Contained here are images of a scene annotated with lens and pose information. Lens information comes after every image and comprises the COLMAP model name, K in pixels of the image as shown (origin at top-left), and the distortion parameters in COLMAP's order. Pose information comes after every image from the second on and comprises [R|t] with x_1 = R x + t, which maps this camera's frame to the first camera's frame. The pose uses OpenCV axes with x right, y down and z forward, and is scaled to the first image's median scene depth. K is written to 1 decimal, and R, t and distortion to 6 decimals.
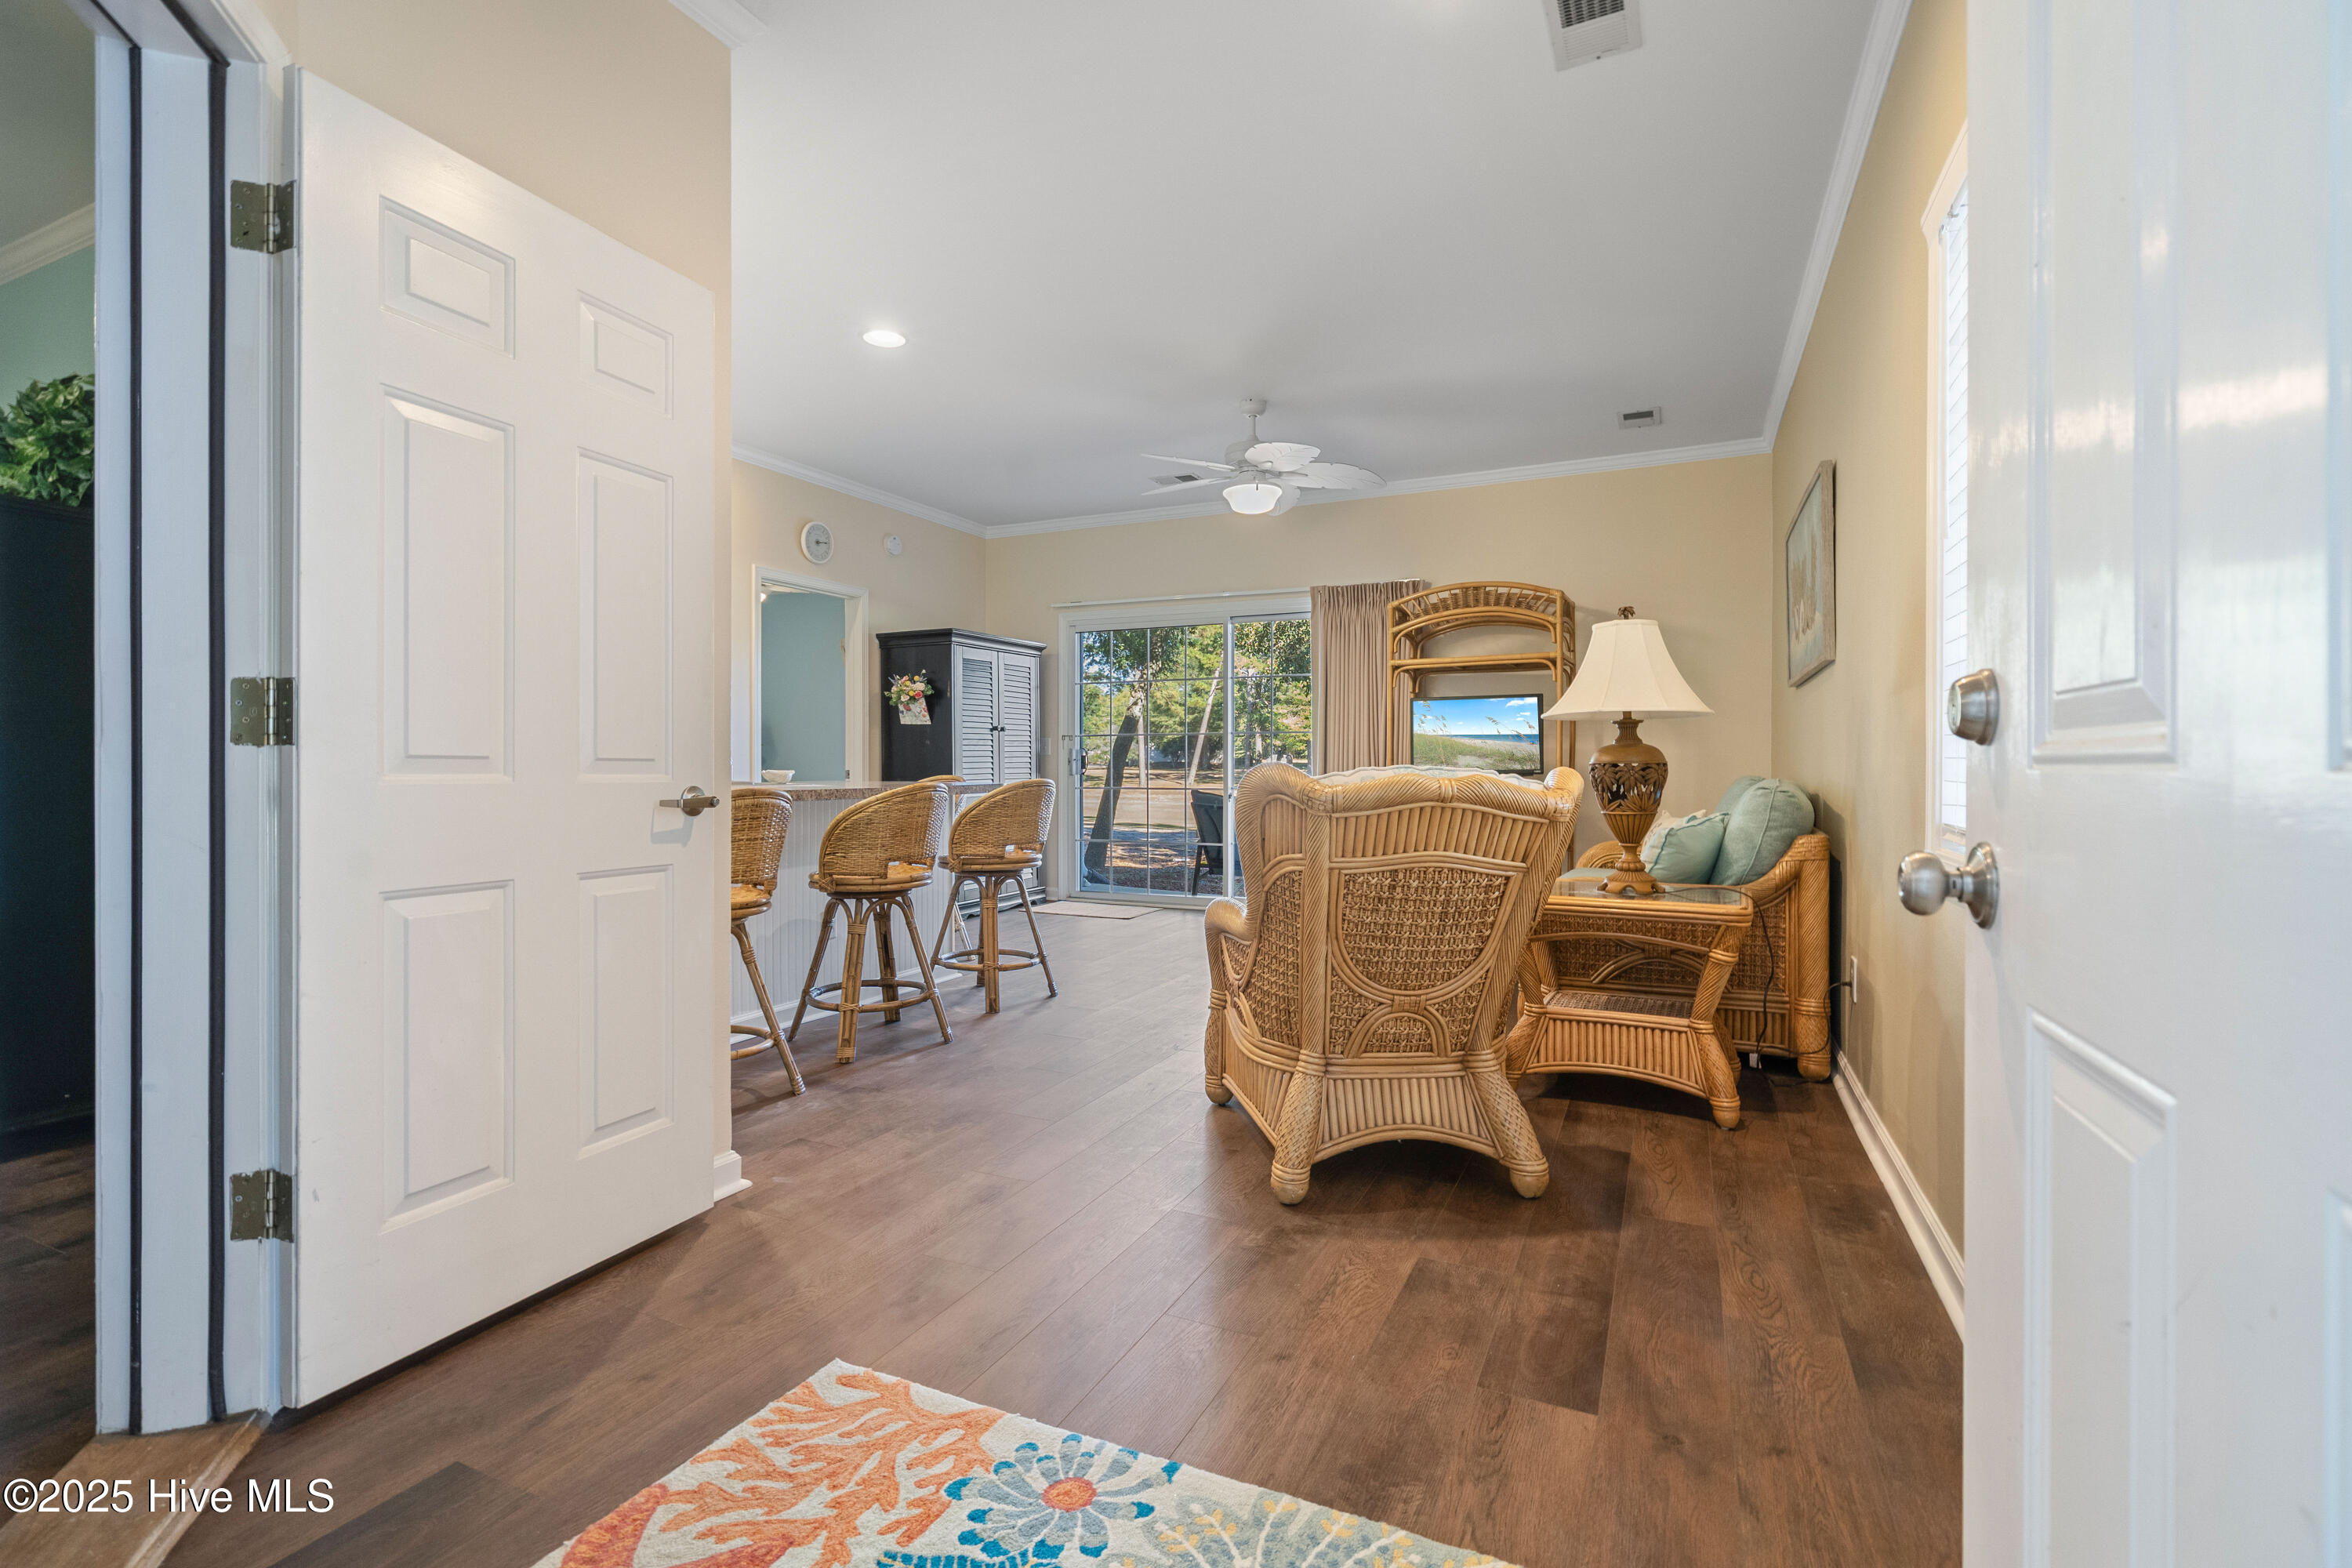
lens RADIAL K [[1075.9, 0, 1178.7], [0, 1075.9, 768.2], [0, 0, 1]] dist [-0.000599, 0.000445]
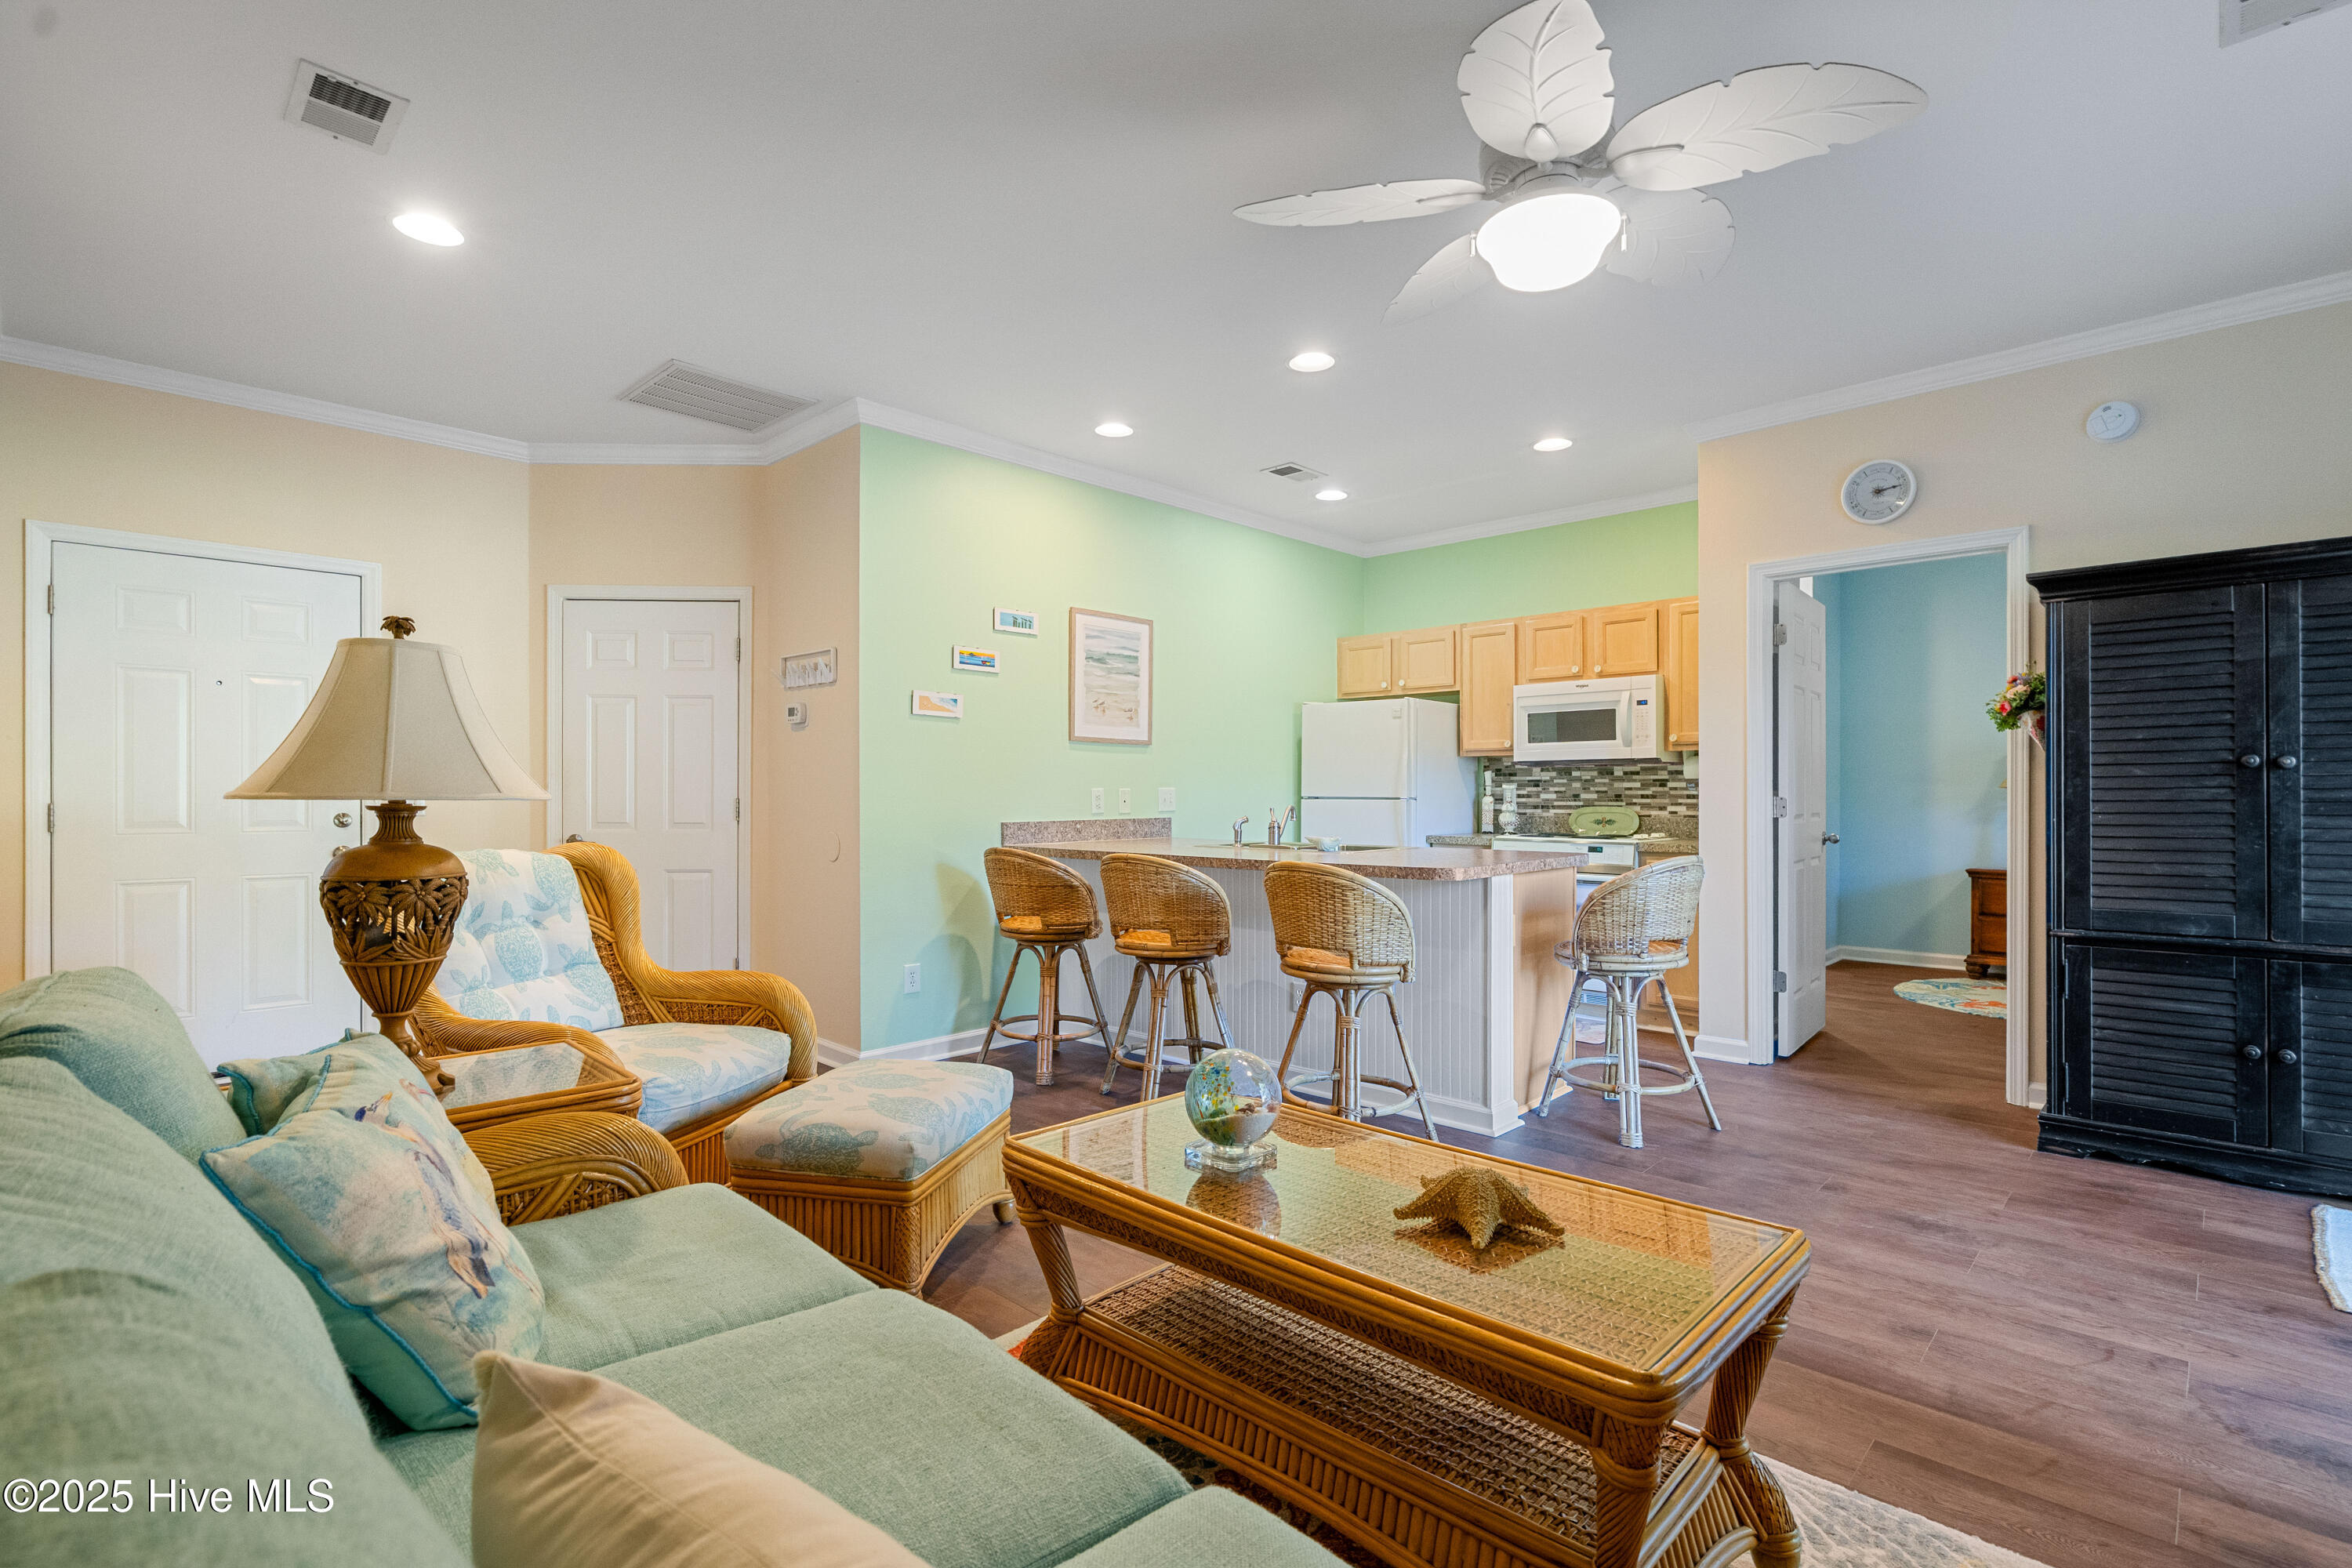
lens RADIAL K [[1089.5, 0, 1177.2], [0, 1089.5, 796.5], [0, 0, 1]] dist [-0.003476, 0.000194]
pose [[-0.324693, 0.003129, -0.945814, 0.550301], [-0.001132, 0.999993, 0.003697, -0.033845], [0.945819, 0.002271, -0.324687, 1.043069]]
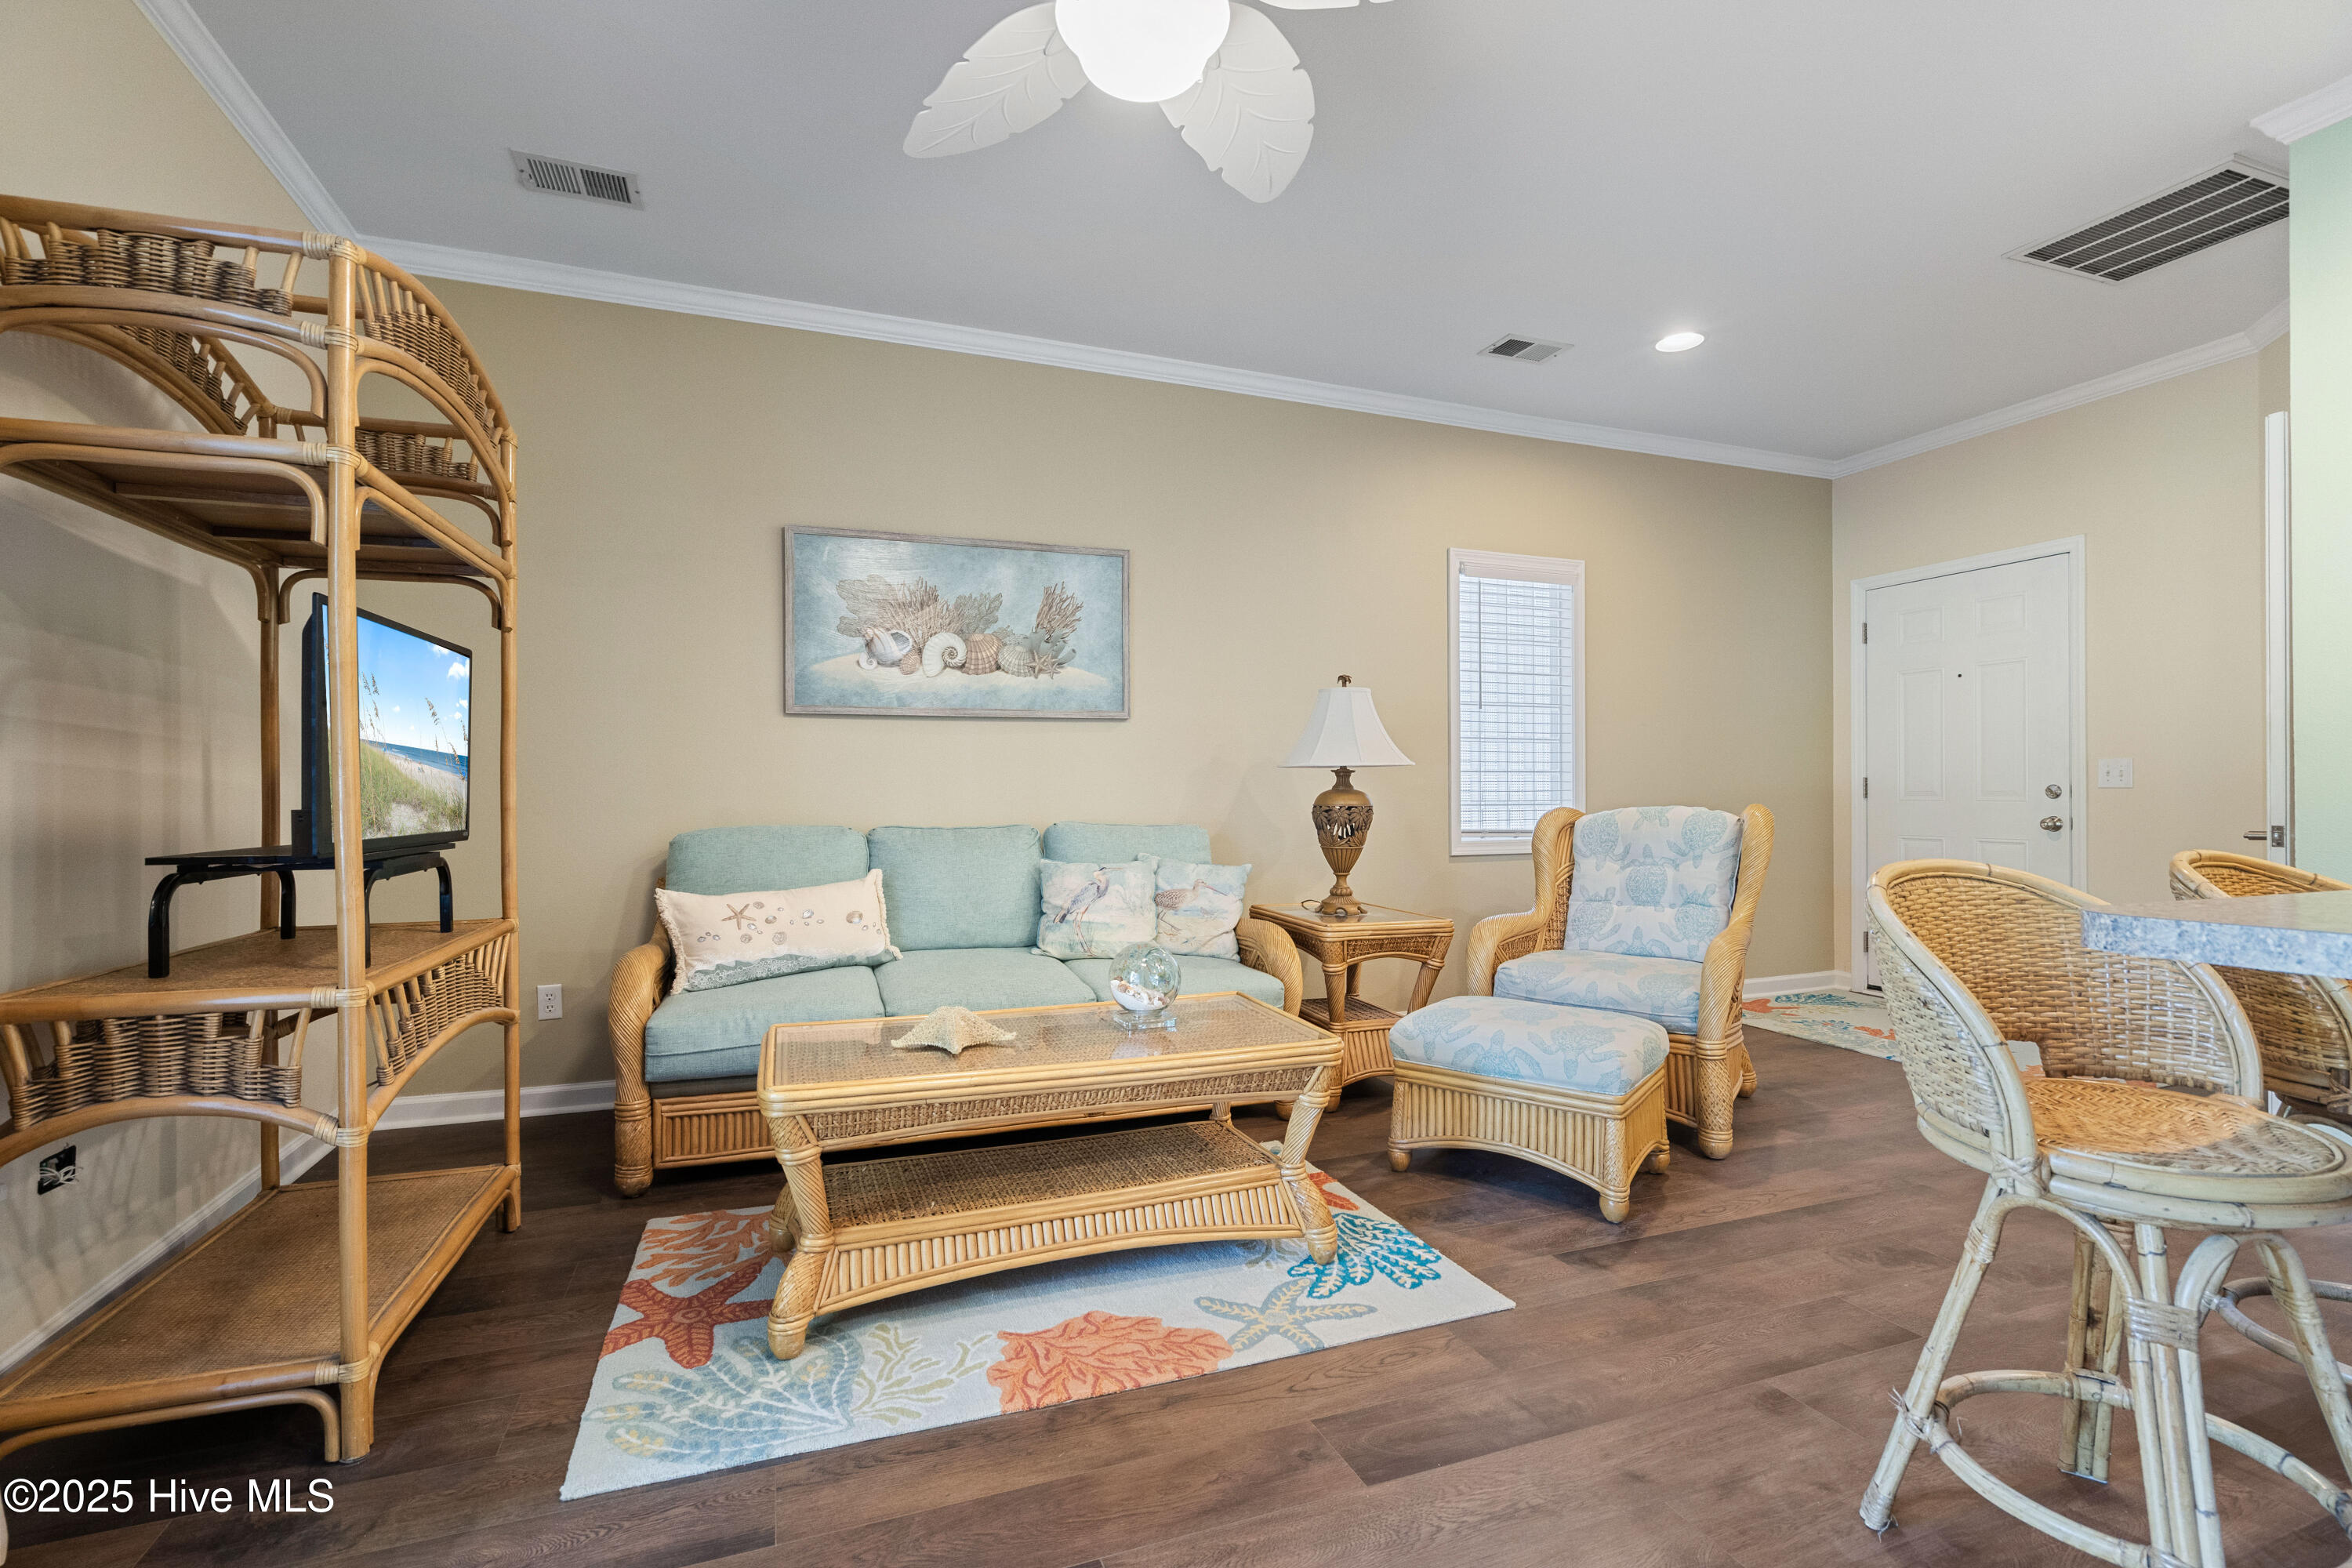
lens RADIAL K [[1059.6, 0, 1172.8], [0, 1059.6, 792.9], [0, 0, 1]] dist [-0.003821, 0.000889]
pose [[-0.718275, 0.004439, 0.695746, -0.174196], [0.006218, 0.999981, 0.000039, -0.013010], [-0.695732, 0.004354, -0.718288, 1.284227]]
